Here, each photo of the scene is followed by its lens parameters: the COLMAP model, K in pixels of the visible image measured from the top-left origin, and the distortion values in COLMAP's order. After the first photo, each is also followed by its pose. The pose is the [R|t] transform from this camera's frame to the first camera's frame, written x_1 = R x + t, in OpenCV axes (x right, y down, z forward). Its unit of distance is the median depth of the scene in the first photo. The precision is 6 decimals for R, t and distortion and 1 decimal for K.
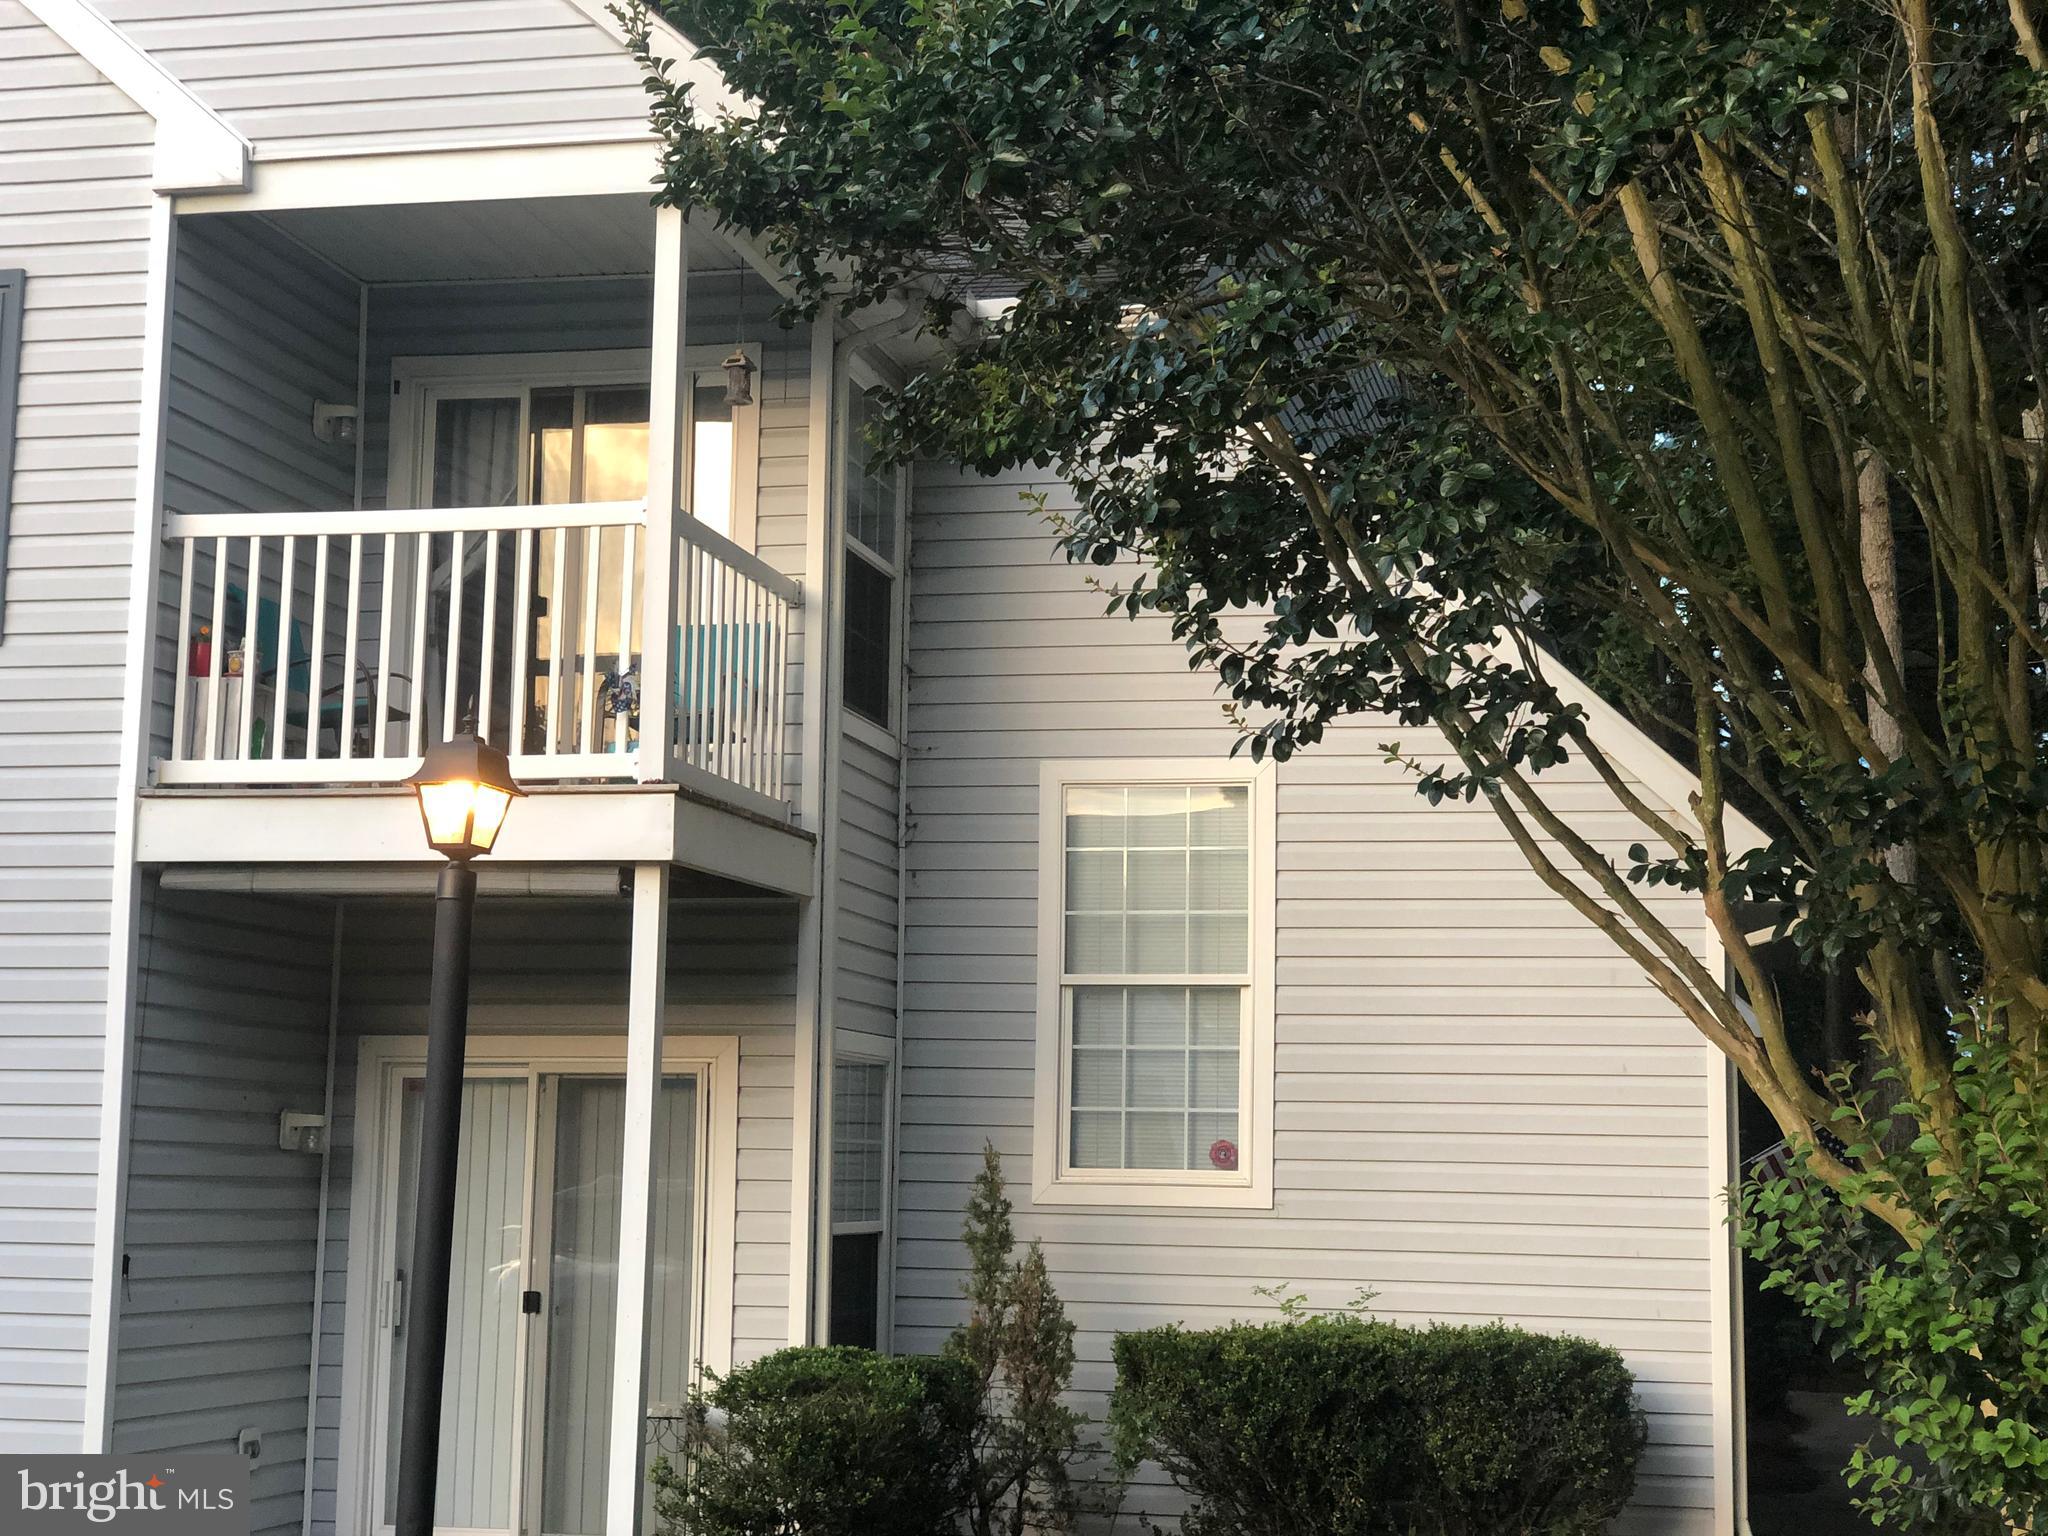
lens RADIAL K [[3095.6, 0, 1034.5], [0, 3095.6, 748.5], [0, 0, 1]] dist [0.065437, 0.000000]
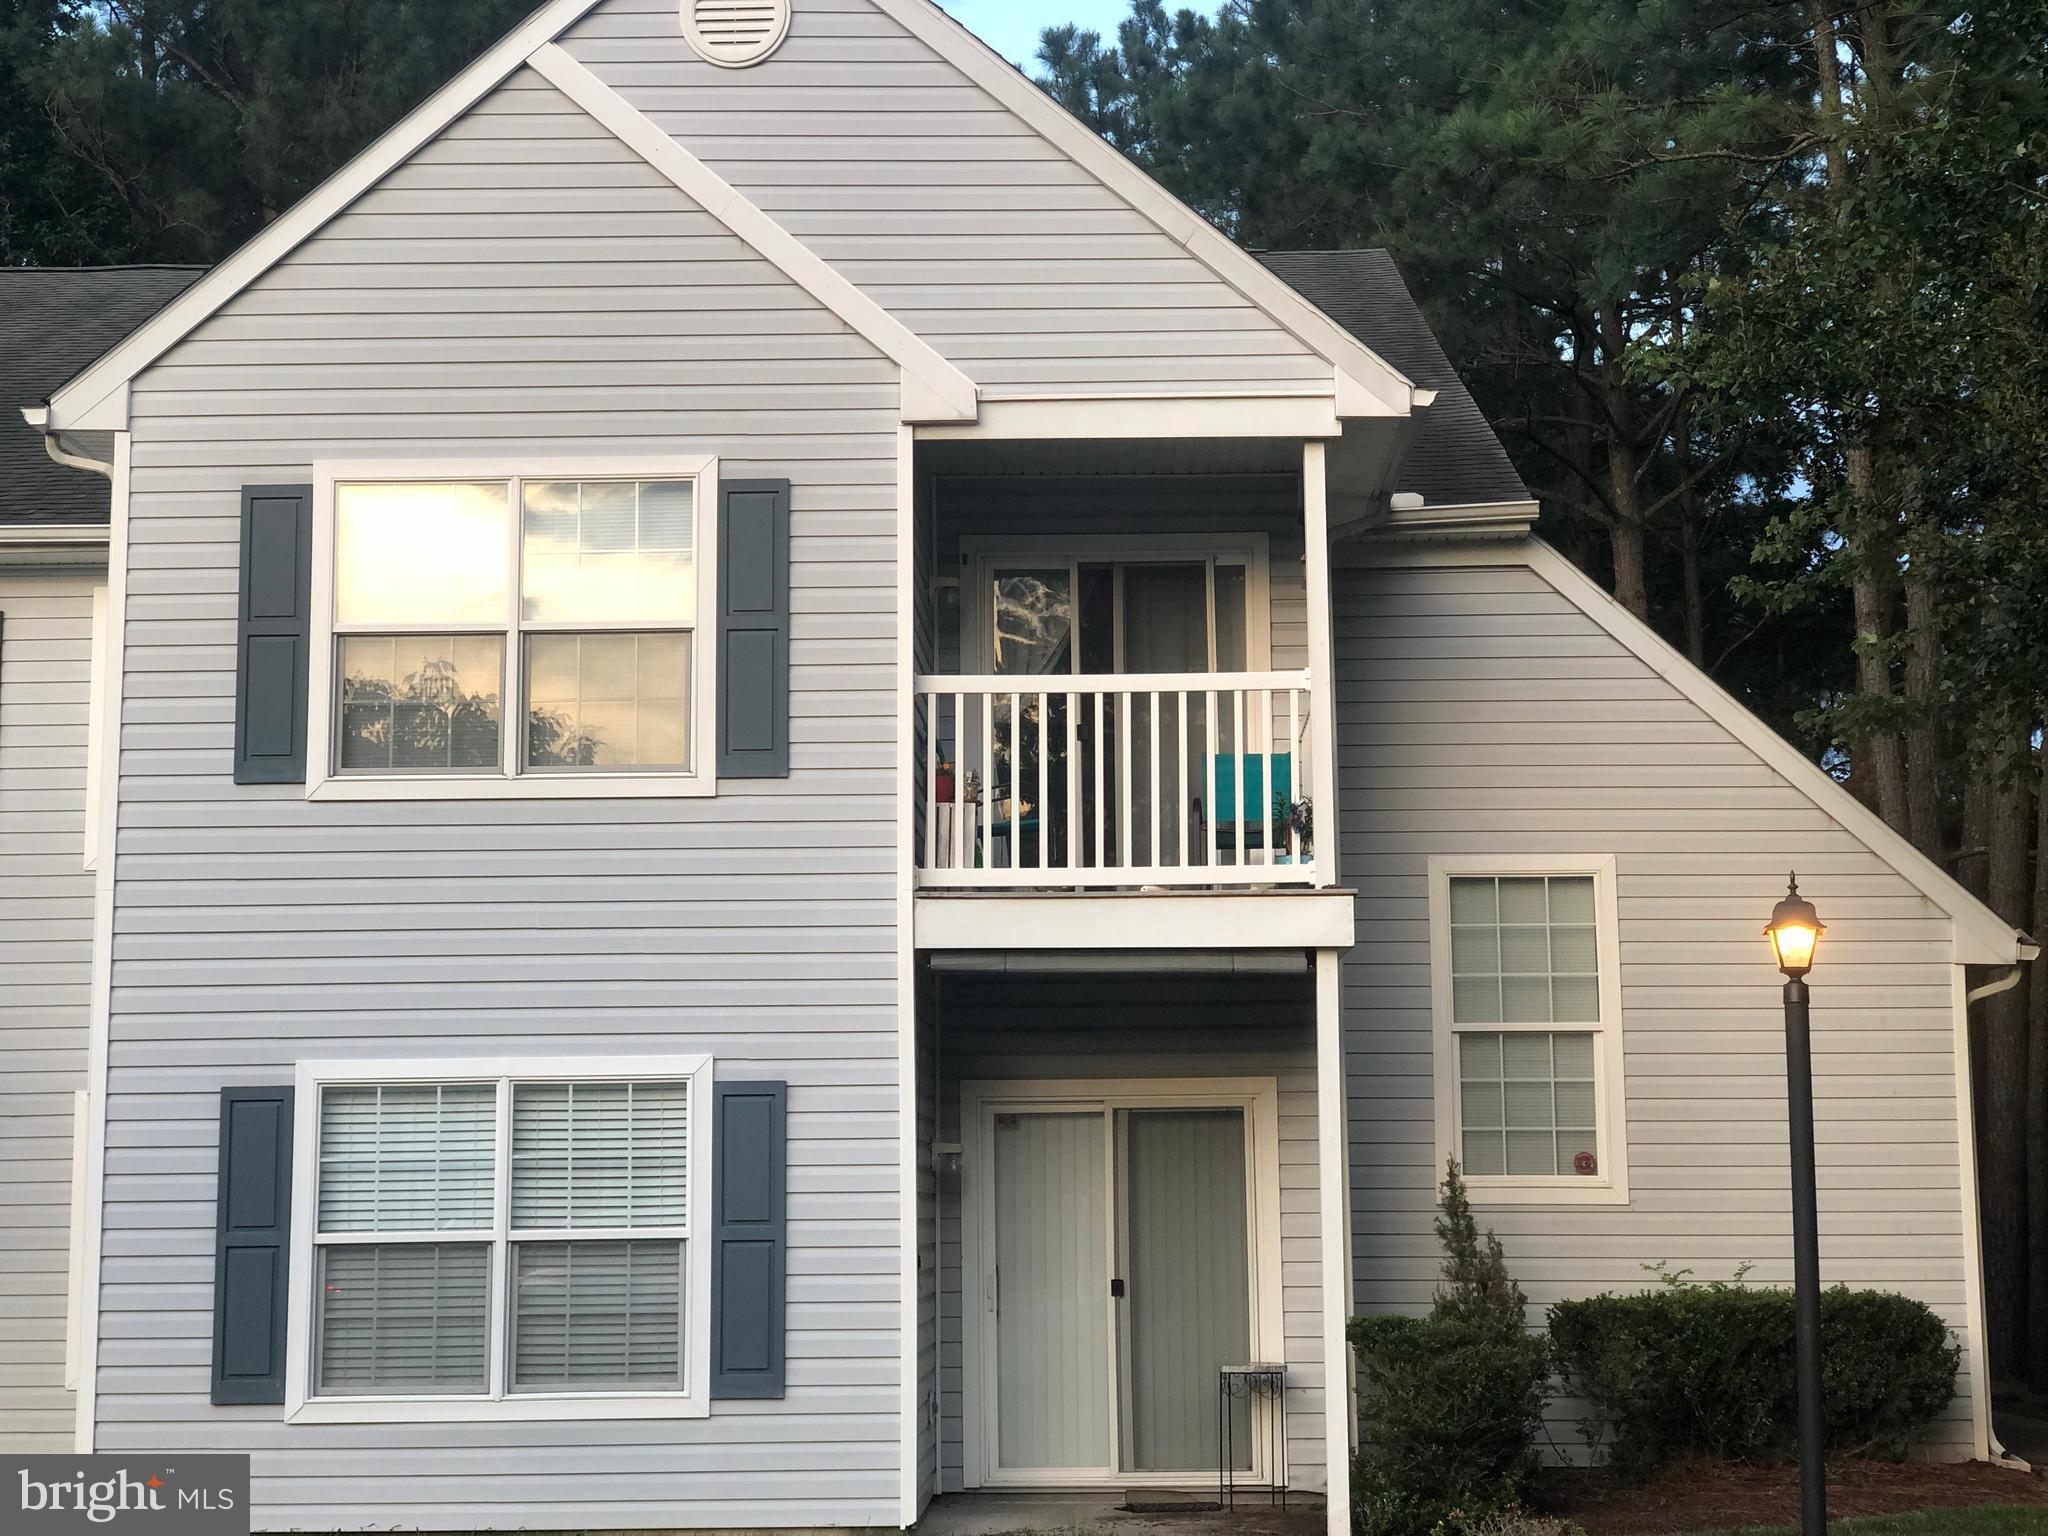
lens RADIAL K [[3095.6, 0, 1036.1], [0, 3095.6, 748.2], [0, 0, 1]] dist [0.065437, 0.000000]
pose [[0.981861, 0.004454, 0.189548, -0.450493], [-0.003440, 0.999978, -0.005678, -0.036415], [-0.189569, 0.004923, 0.981855, -0.247229]]
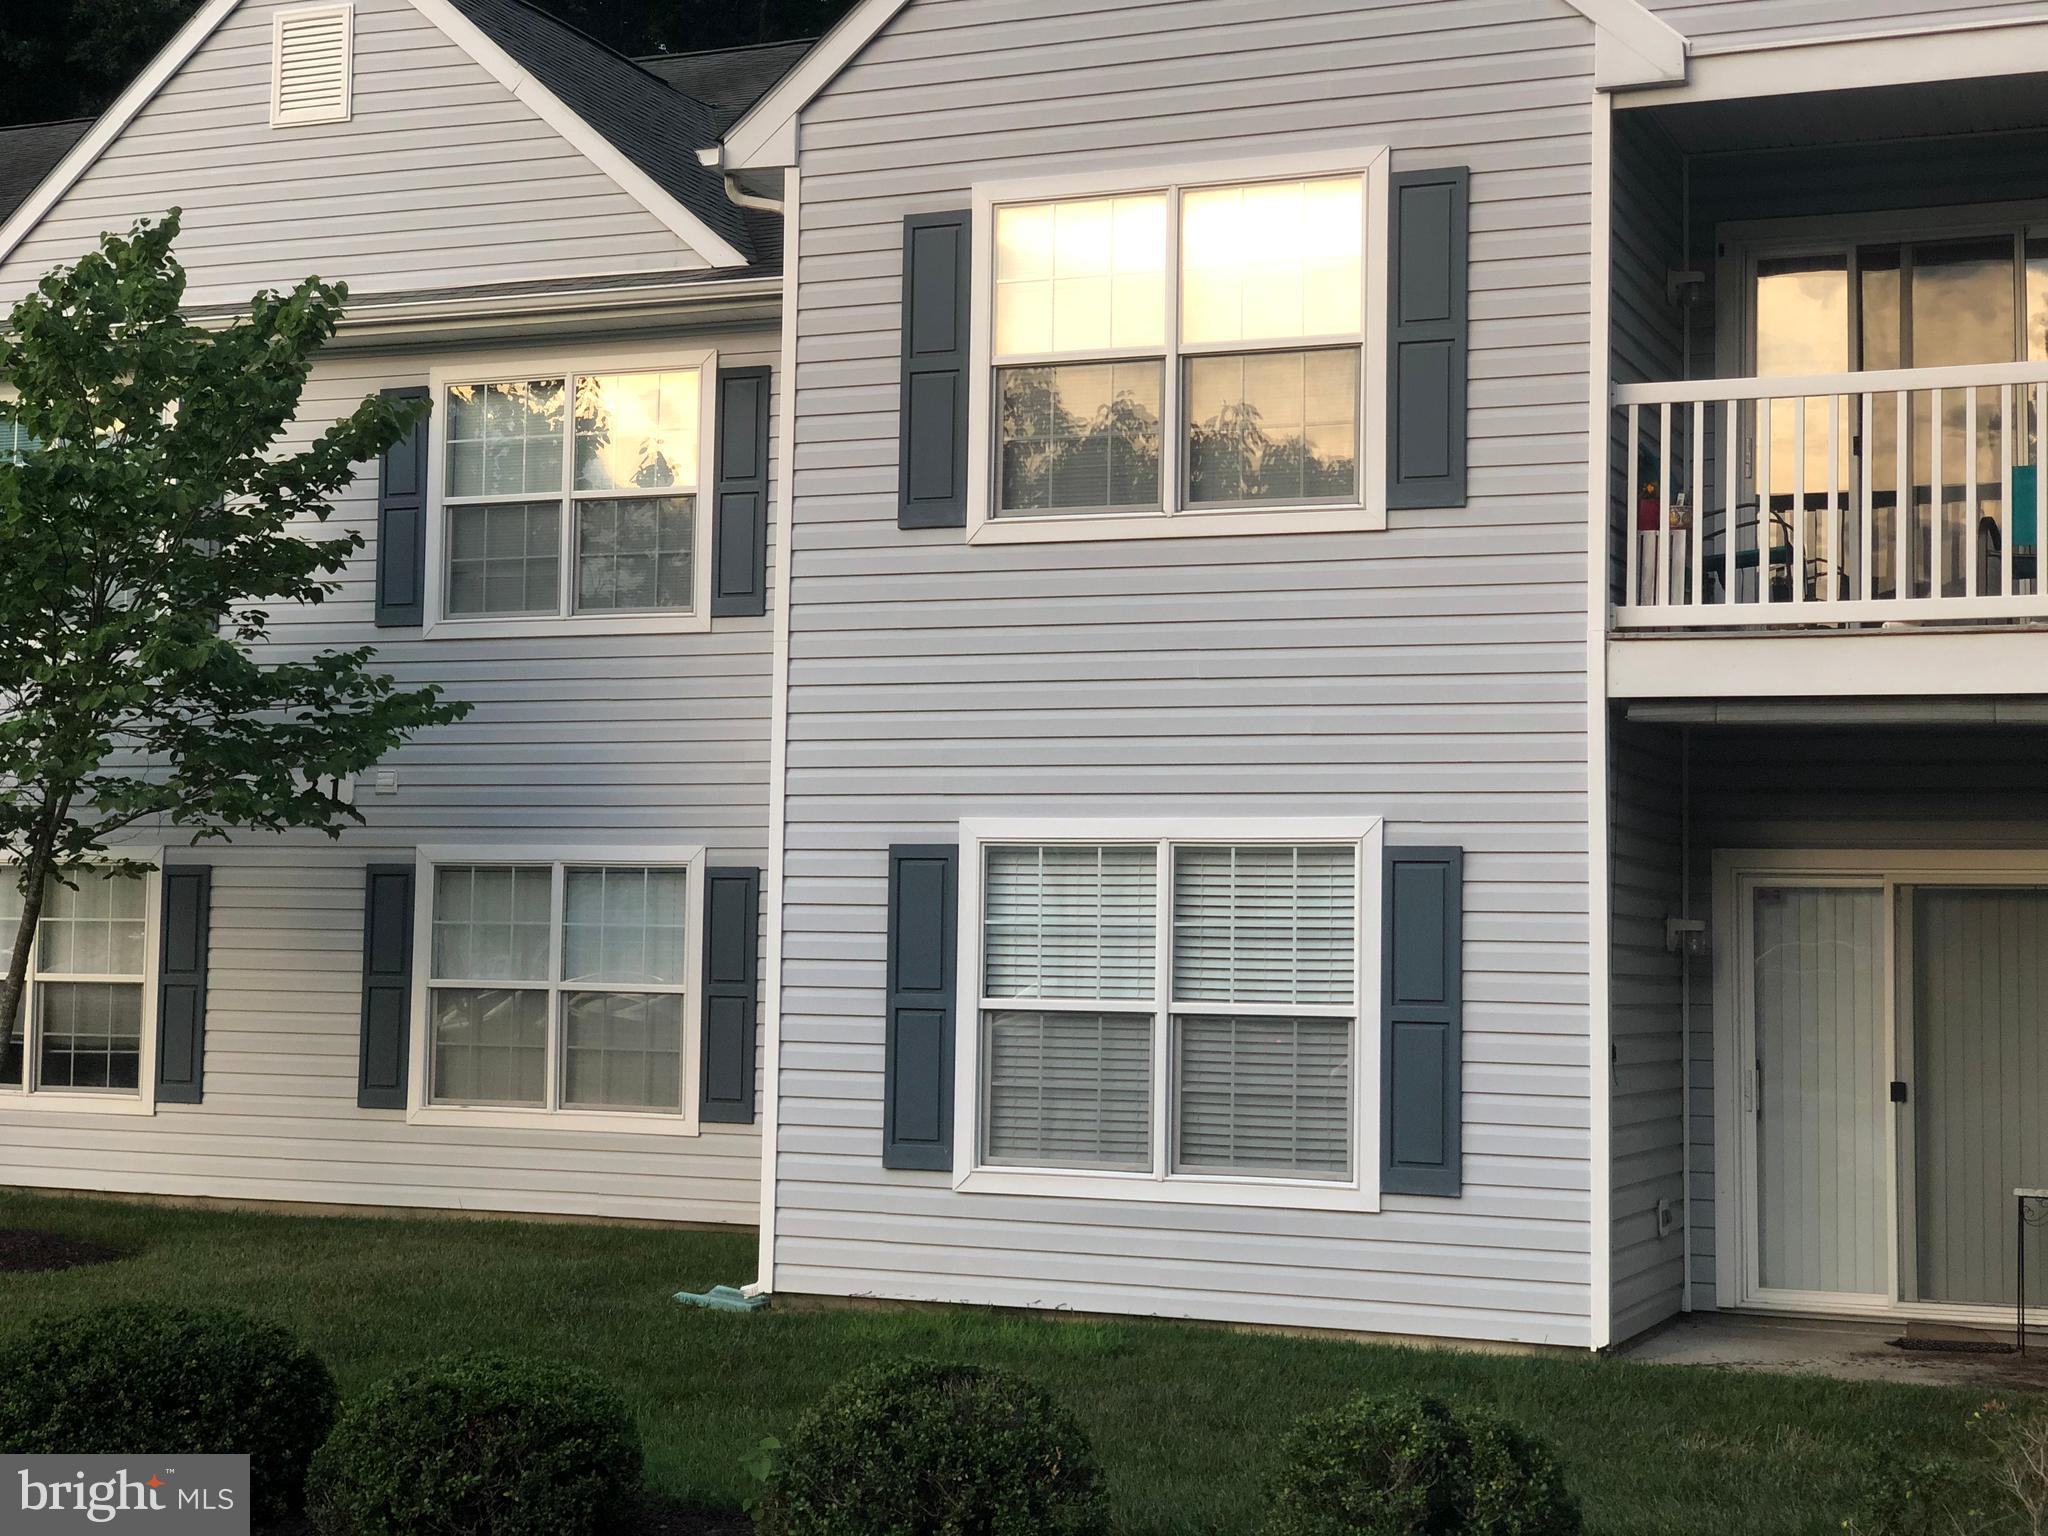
lens RADIAL K [[3095.6, 0, 994.8], [0, 3095.6, 730.3], [0, 0, 1]] dist [0.065437, 0.000000]
pose [[0.981824, -0.010490, -0.189503, -0.274178], [0.022456, 0.997879, 0.061105, -0.023482], [0.188460, -0.064249, 0.979977, -0.129367]]
